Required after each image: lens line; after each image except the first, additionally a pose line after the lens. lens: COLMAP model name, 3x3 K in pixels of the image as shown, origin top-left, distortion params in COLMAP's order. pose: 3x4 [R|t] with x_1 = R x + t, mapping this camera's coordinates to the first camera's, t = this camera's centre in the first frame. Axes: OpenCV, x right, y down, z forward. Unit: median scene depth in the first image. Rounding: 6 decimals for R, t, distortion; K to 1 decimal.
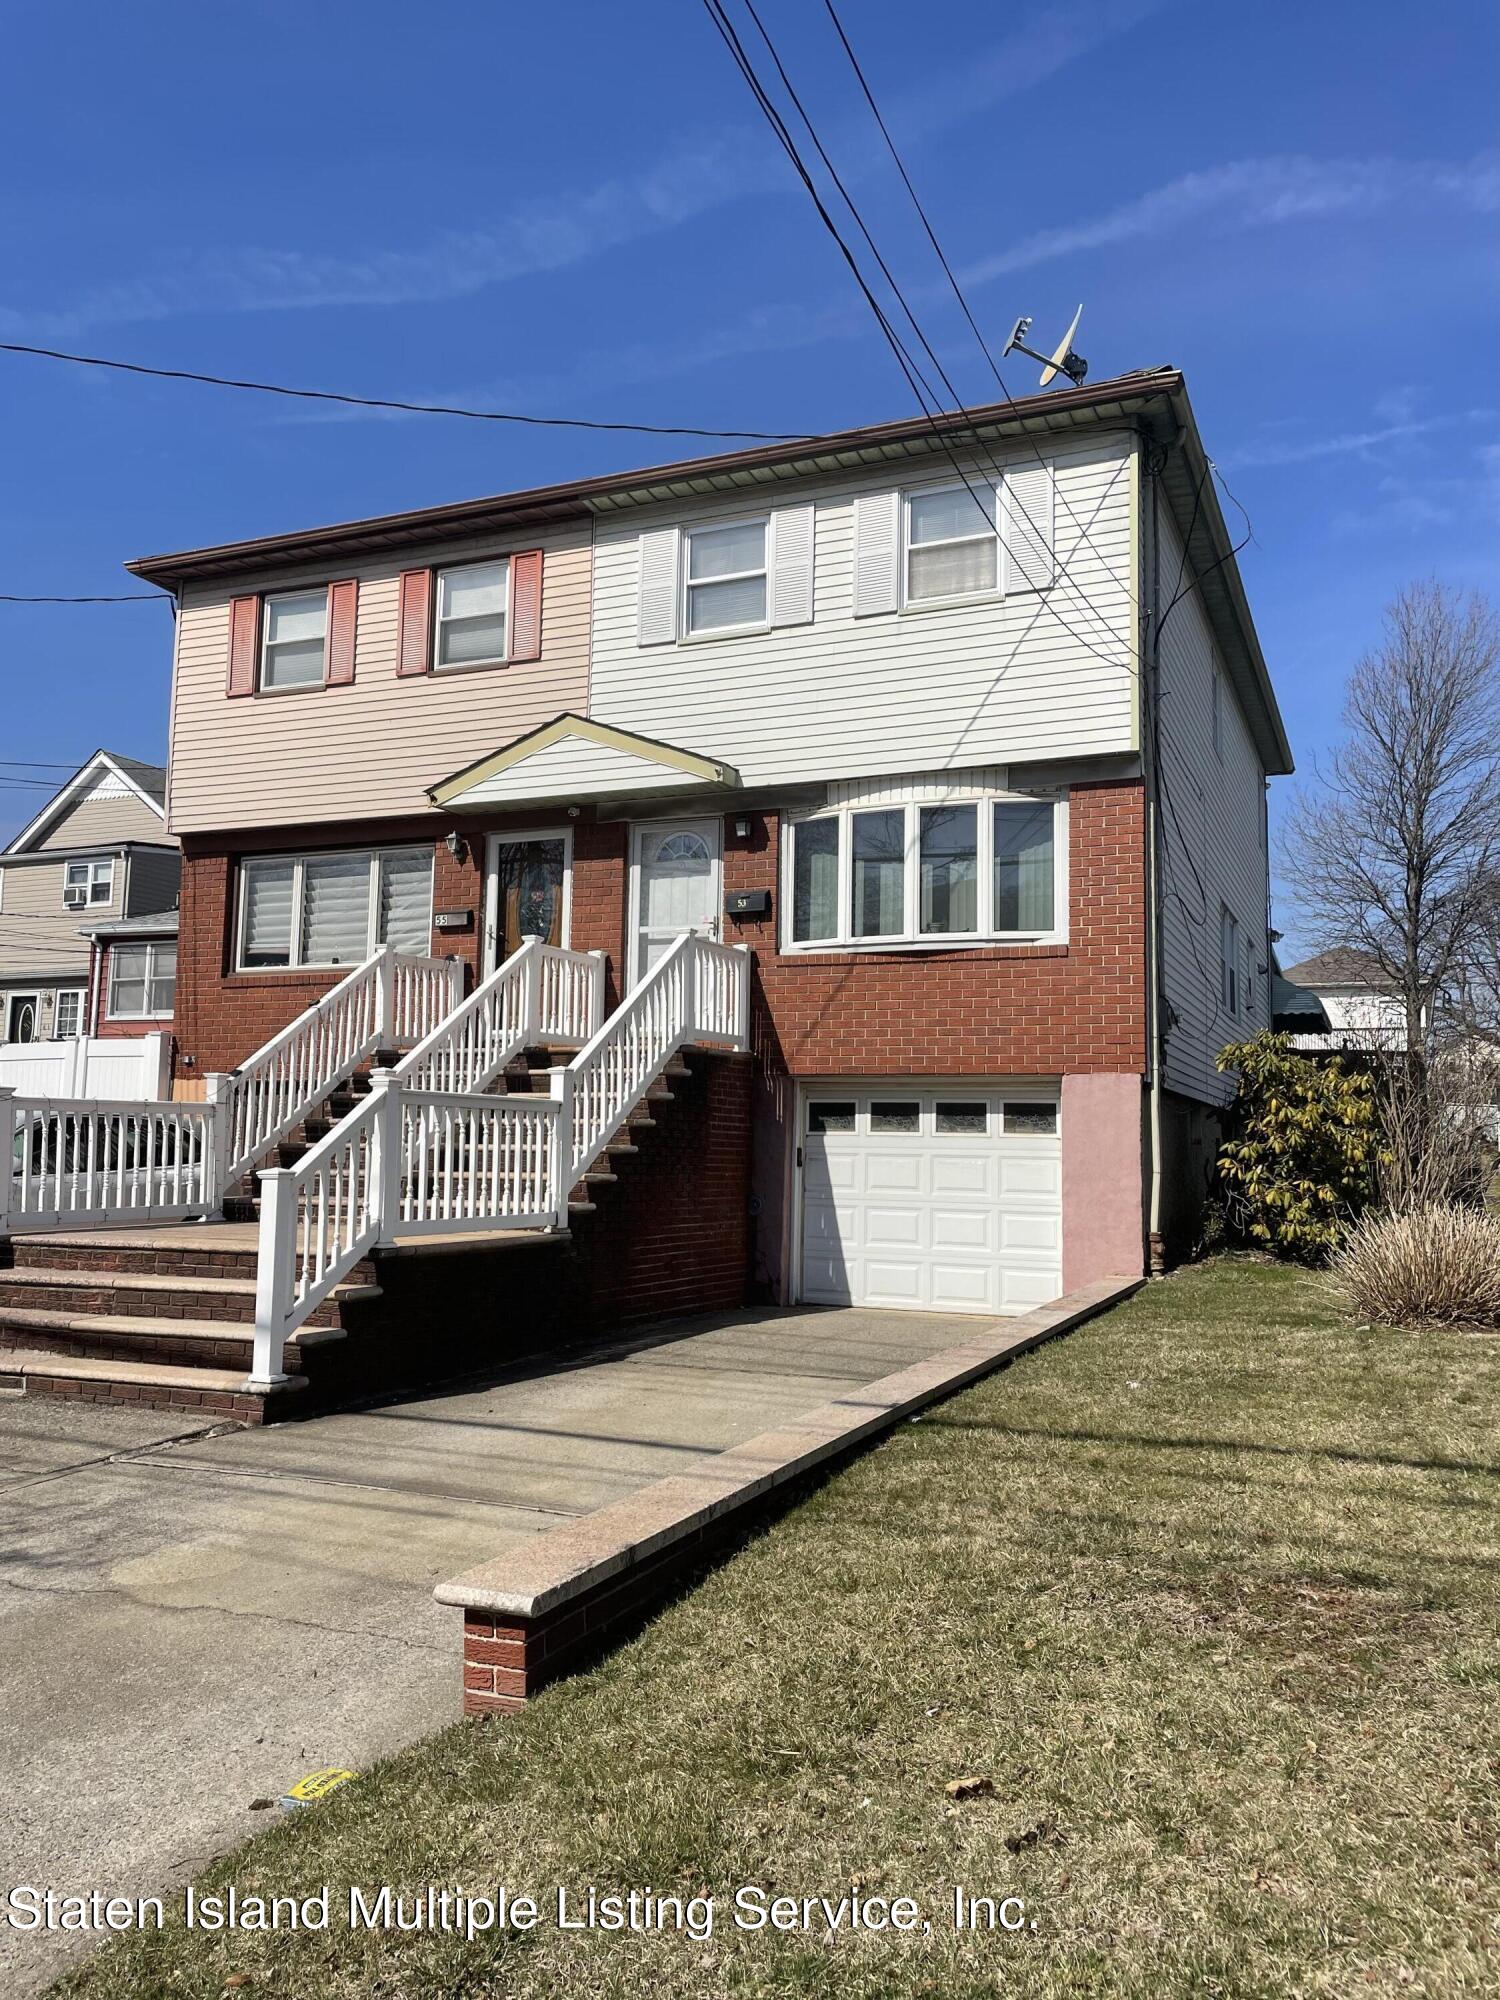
lens RADIAL K [[1507.6, 0, 745.3], [0, 1507.6, 997.0], [0, 0, 1]] dist [0.044064, -0.019046]
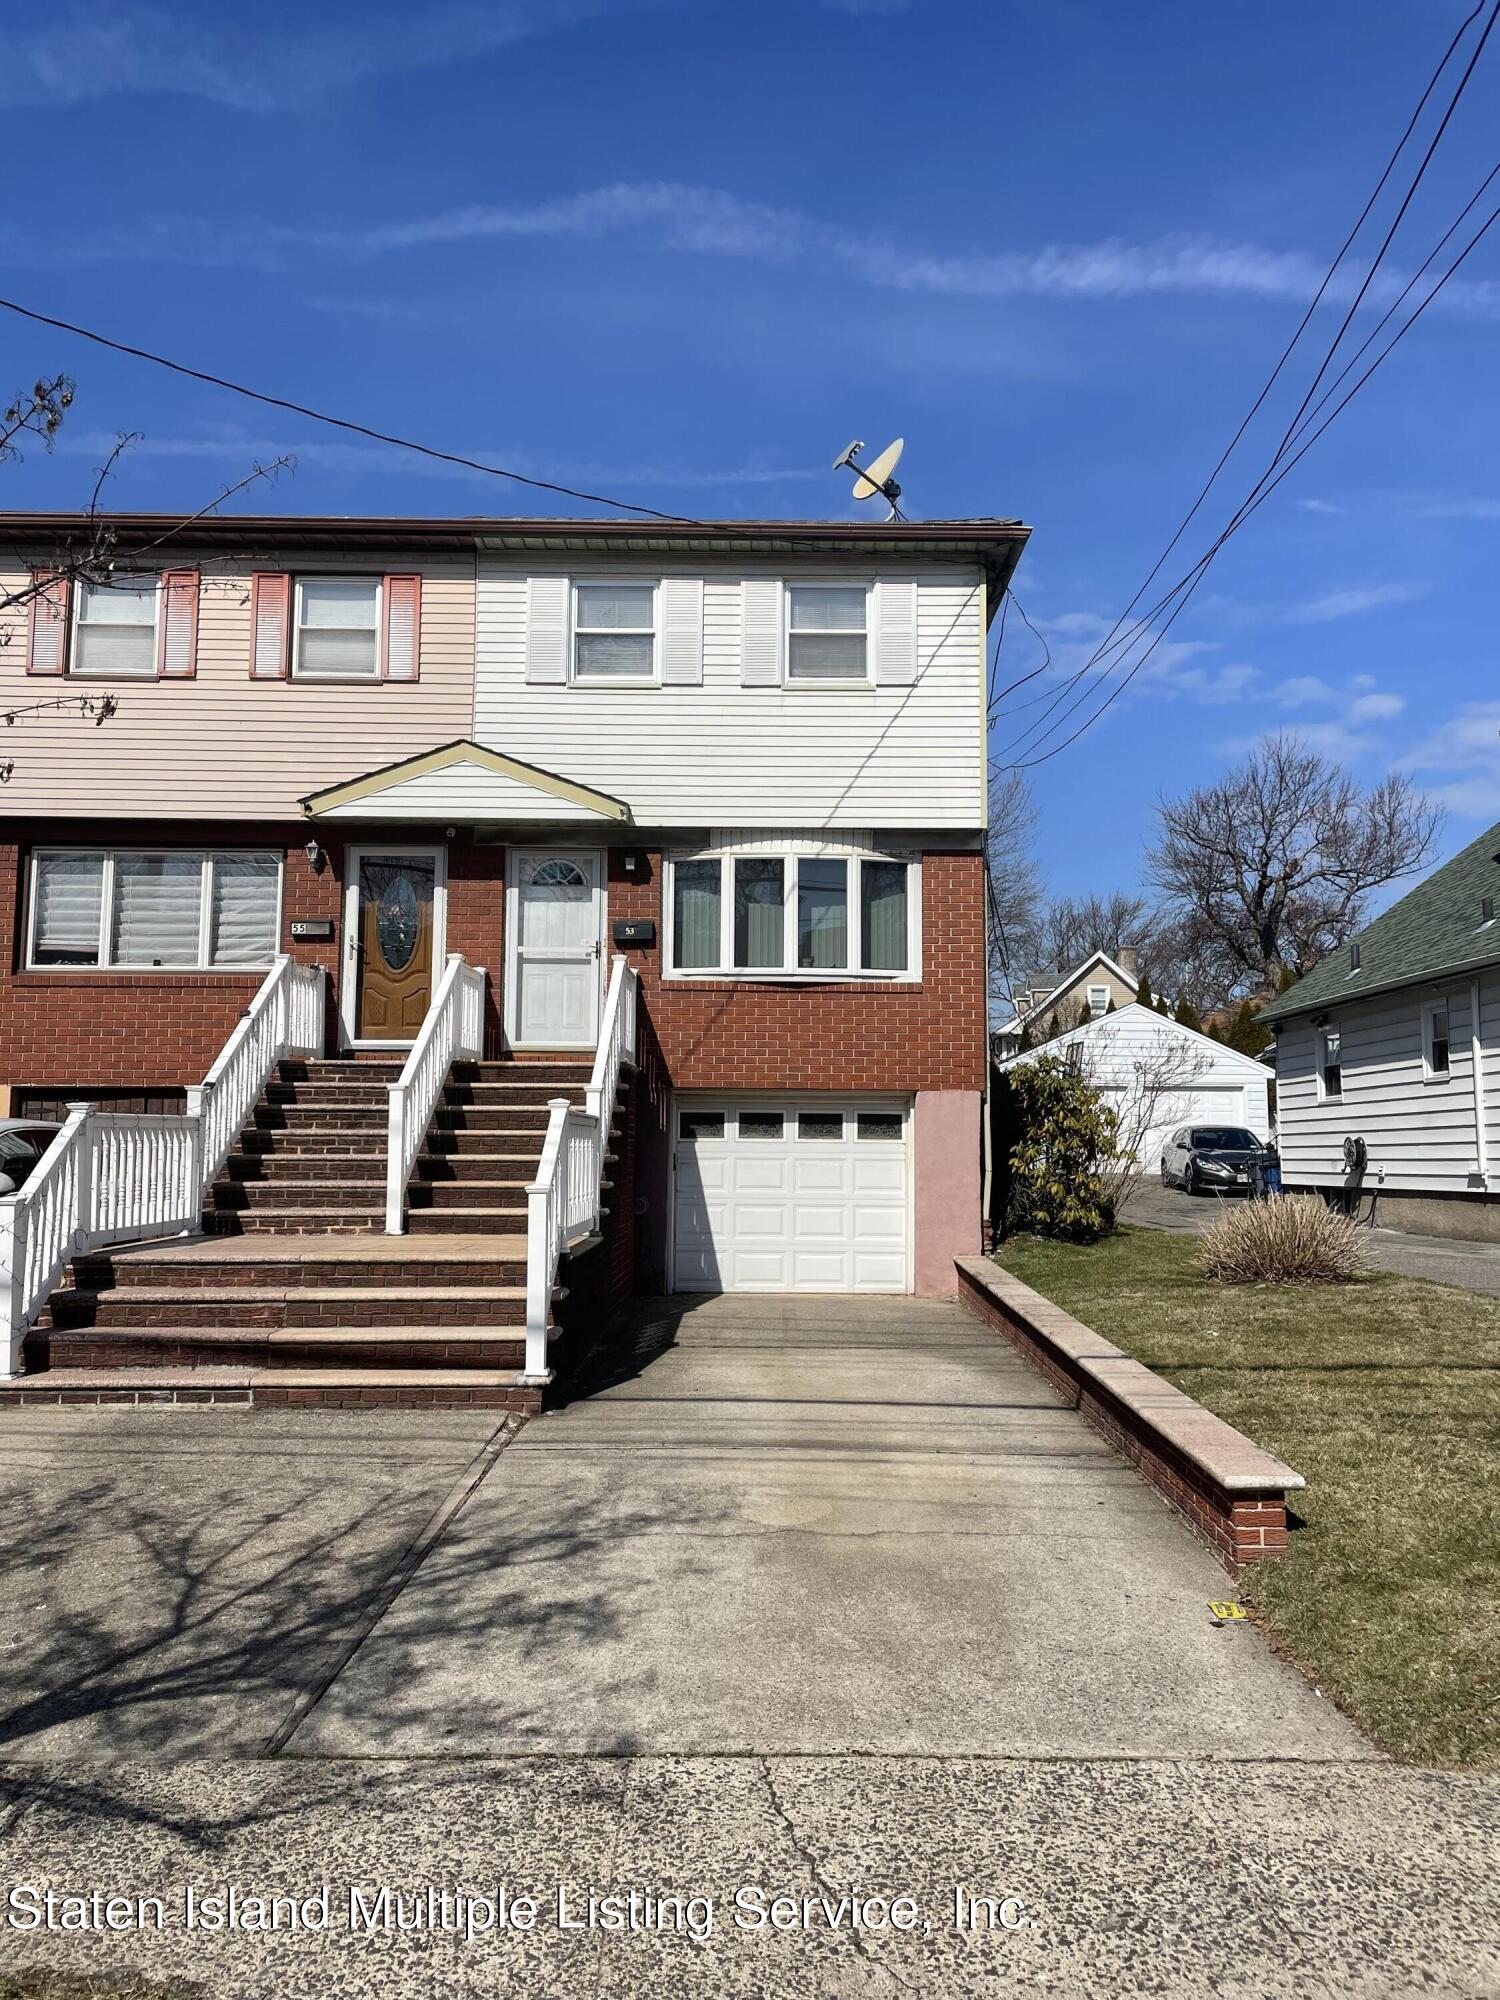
lens RADIAL K [[1507.6, 0, 747.7], [0, 1507.6, 1001.3], [0, 0, 1]] dist [0.044064, -0.019046]
pose [[0.915293, 0.030562, 0.401628, -0.369757], [-0.034625, 0.999396, 0.002860, -0.017553], [-0.401298, -0.016524, 0.915798, -0.043566]]
